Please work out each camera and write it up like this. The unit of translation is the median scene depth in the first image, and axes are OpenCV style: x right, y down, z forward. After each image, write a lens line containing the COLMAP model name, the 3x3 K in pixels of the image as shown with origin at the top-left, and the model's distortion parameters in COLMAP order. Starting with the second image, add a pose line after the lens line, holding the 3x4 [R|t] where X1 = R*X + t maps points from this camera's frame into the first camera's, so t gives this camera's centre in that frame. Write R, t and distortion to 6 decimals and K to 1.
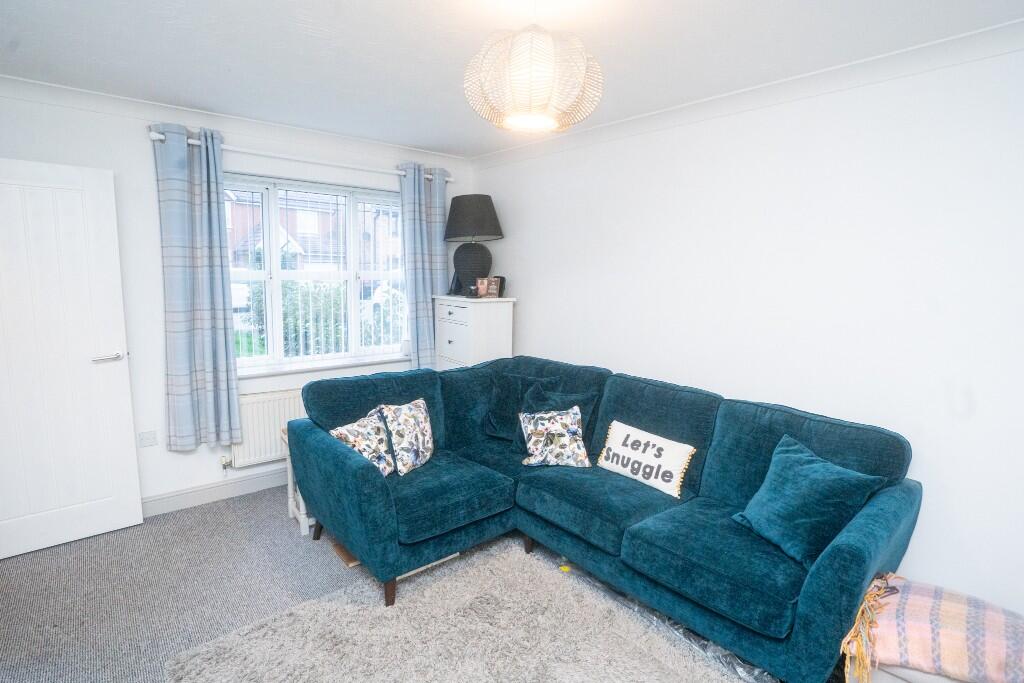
lens RADIAL K [[515.3, 0, 522.1], [0, 515.3, 330.6], [0, 0, 1]] dist [-0.014258, 0.000313]
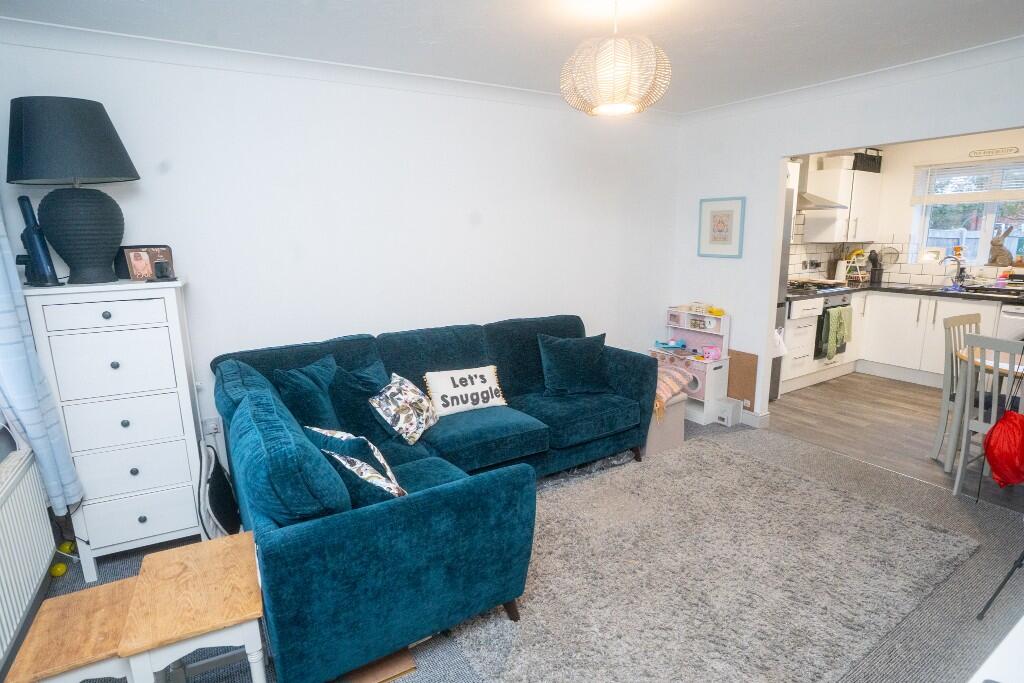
lens RADIAL K [[515.3, 0, 522.1], [0, 515.3, 330.6], [0, 0, 1]] dist [-0.014258, 0.000313]
pose [[0.190255, -0.206896, 0.959686, -0.811787], [0.143984, 0.972851, 0.181190, -0.072693], [-0.971119, 0.103707, 0.214880, 0.620834]]
